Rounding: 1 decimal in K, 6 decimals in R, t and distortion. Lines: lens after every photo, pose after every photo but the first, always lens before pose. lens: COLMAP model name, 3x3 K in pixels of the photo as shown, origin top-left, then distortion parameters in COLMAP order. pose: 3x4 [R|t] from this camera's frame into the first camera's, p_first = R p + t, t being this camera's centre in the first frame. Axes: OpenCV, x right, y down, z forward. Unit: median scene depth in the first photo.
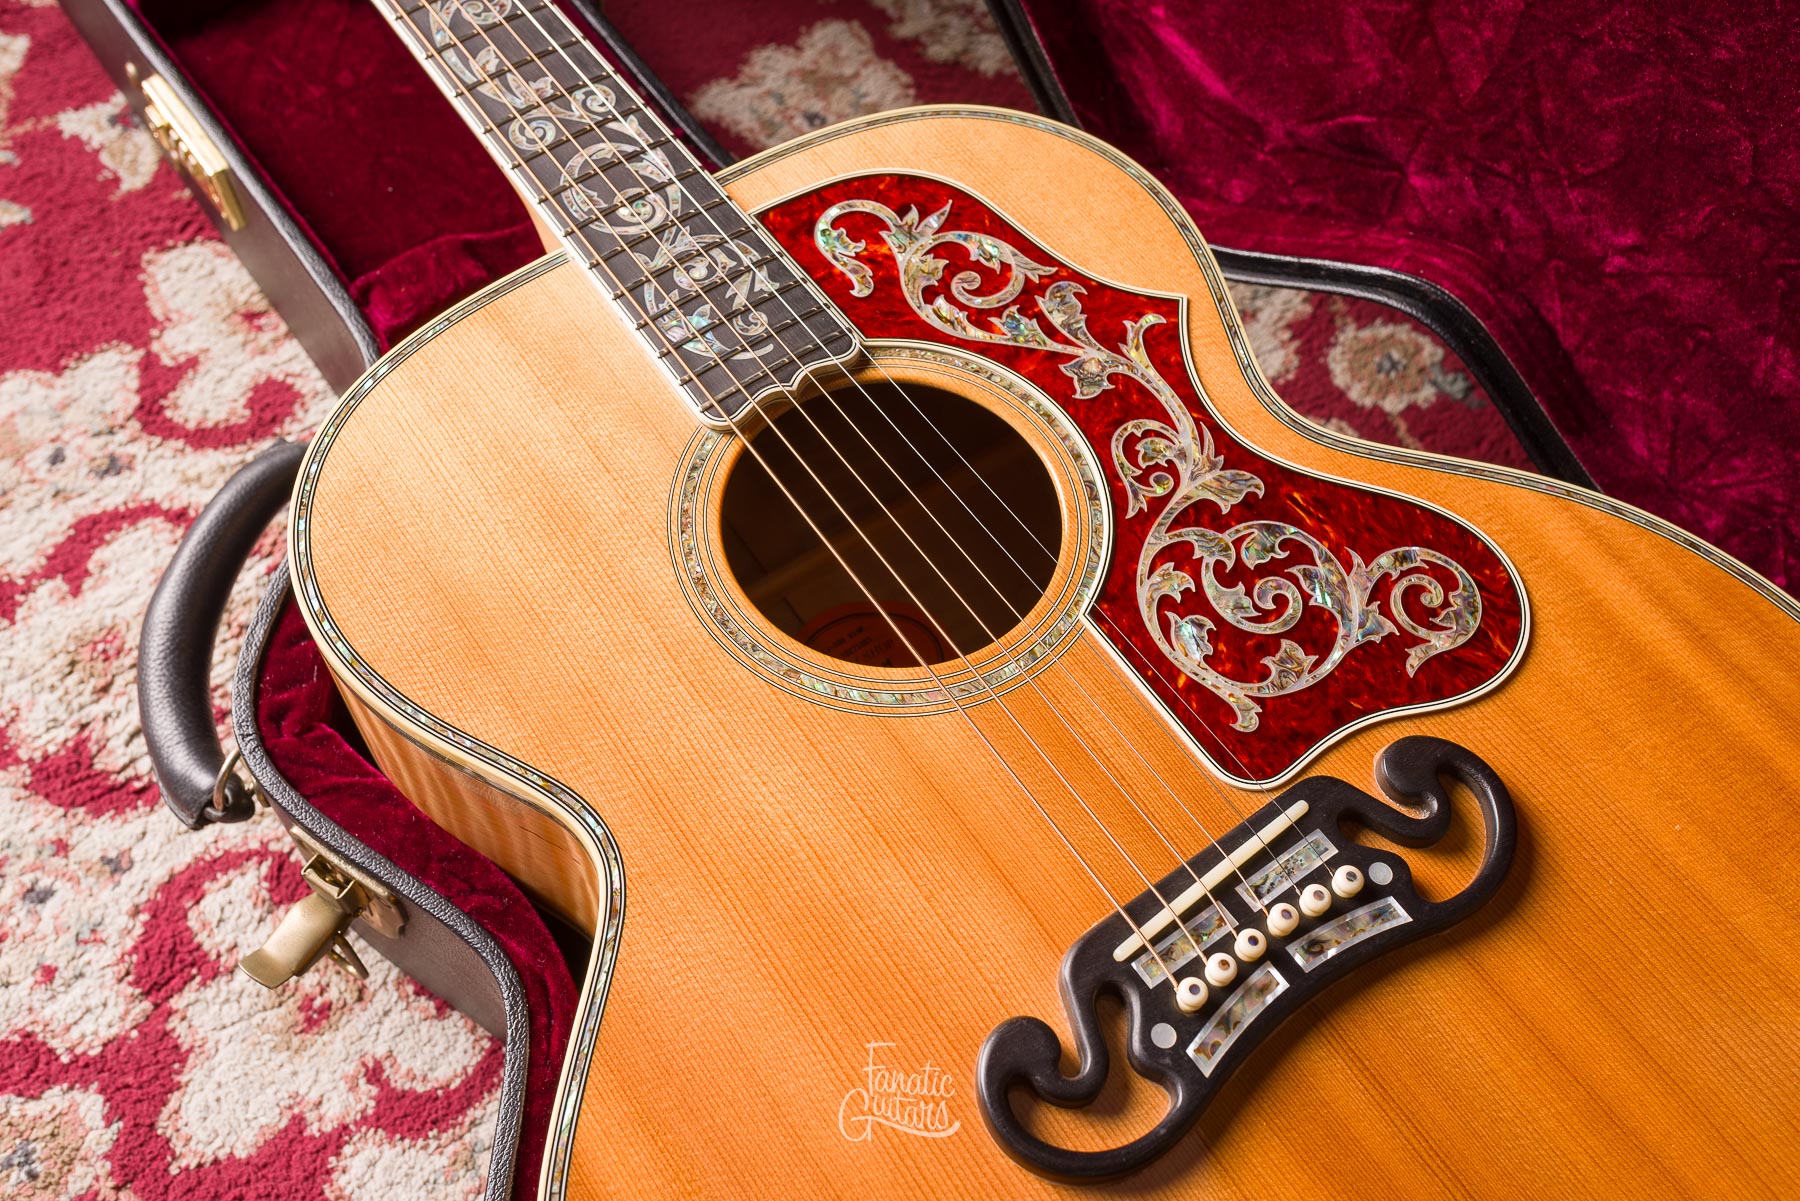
lens RADIAL K [[1756.2, 0, 897.9], [0, 1756.2, 602.4], [0, 0, 1]] dist [-0.001270, 0.002783]
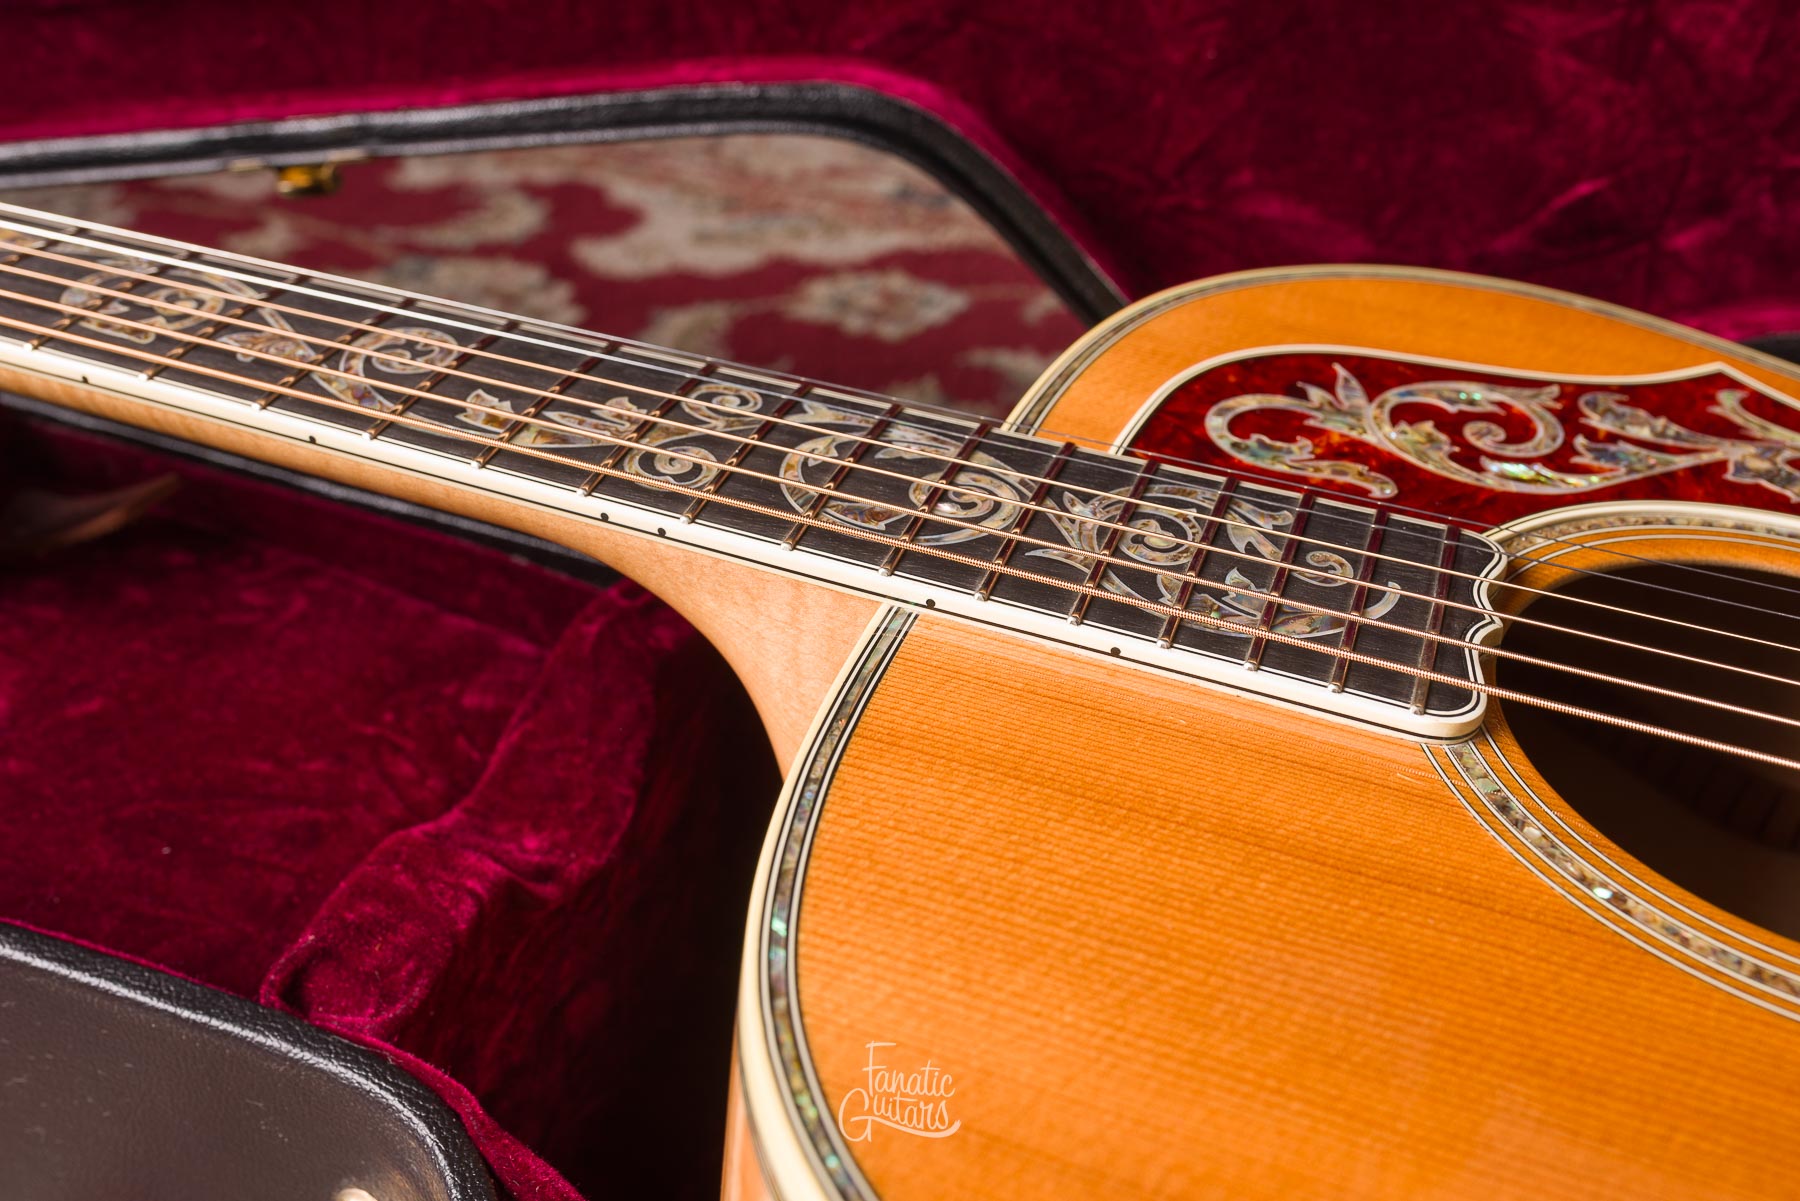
lens RADIAL K [[1810.2, 0, 898.7], [0, 1810.2, 601.0], [0, 0, 1]] dist [0.001933, 0.002159]
pose [[0.827679, -0.313079, 0.465756, -0.415514], [0.472646, 0.836342, -0.277737, -0.059124], [-0.302578, 0.450015, 0.840198, 0.564103]]
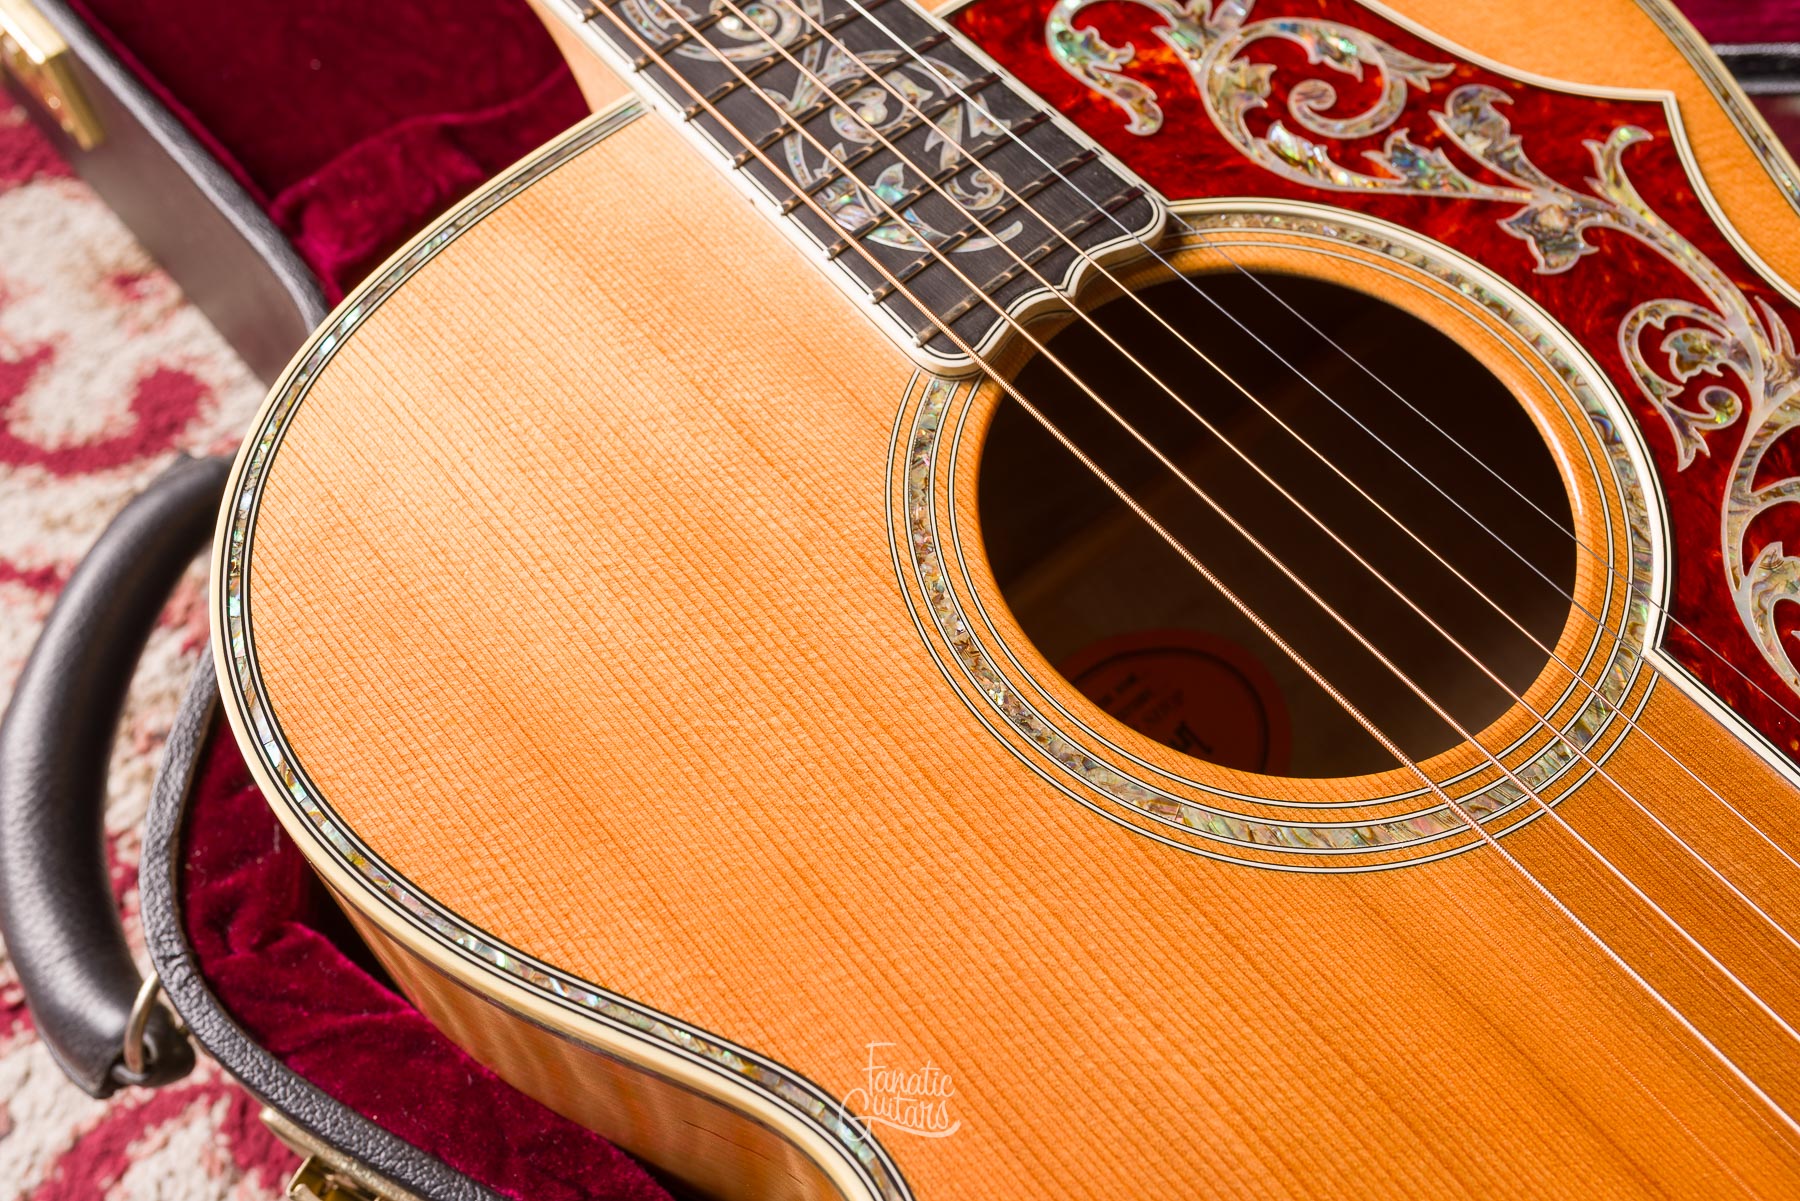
lens RADIAL K [[1810.2, 0, 898.7], [0, 1810.2, 601.0], [0, 0, 1]] dist [0.001933, 0.002159]
pose [[0.996028, -0.084385, 0.028431, -0.131004], [0.083808, 0.996263, 0.020889, -0.035622], [-0.030087, -0.018423, 0.999377, 0.376973]]
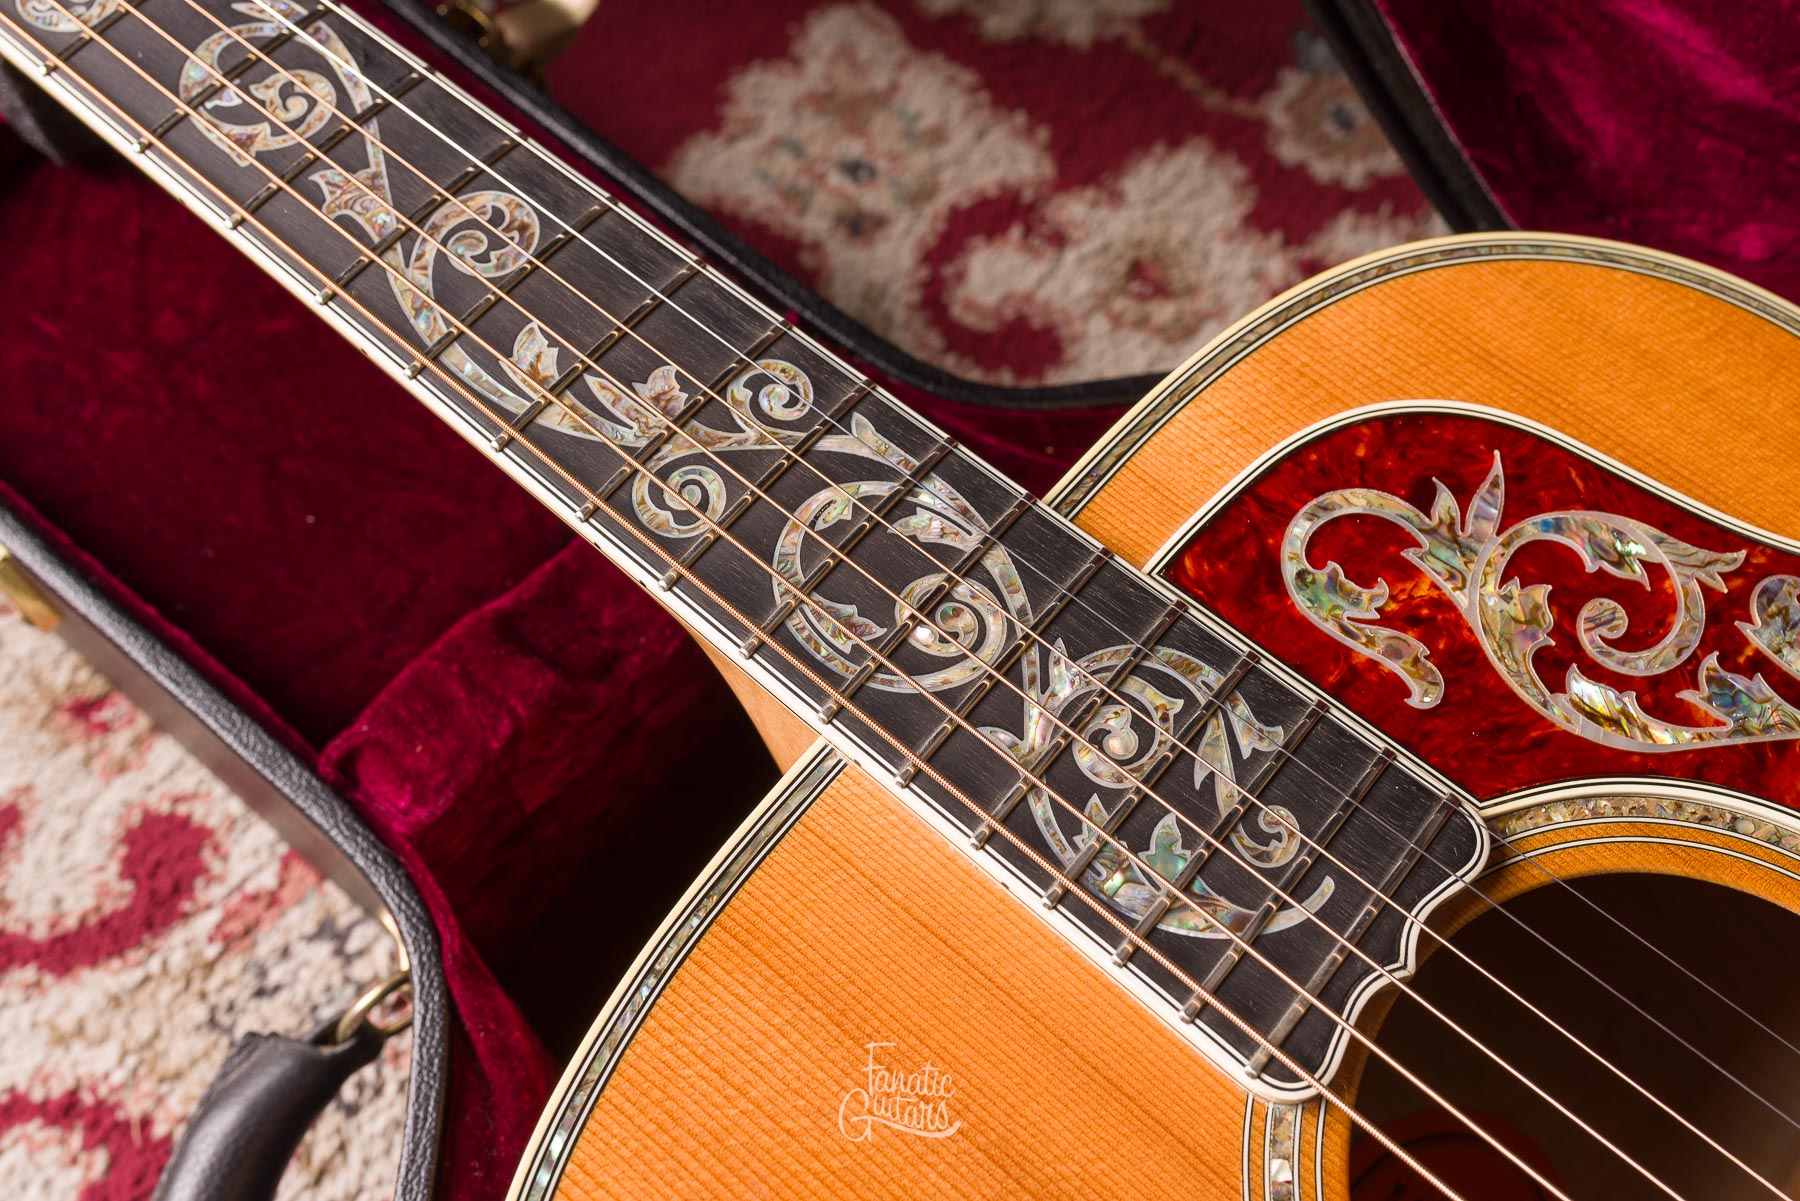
lens RADIAL K [[1810.2, 0, 898.7], [0, 1810.2, 601.0], [0, 0, 1]] dist [0.001933, 0.002159]
pose [[0.970111, -0.222325, 0.097248, -0.207072], [0.213288, 0.972336, 0.095242, -0.278067], [-0.115732, -0.071653, 0.990693, 0.489529]]
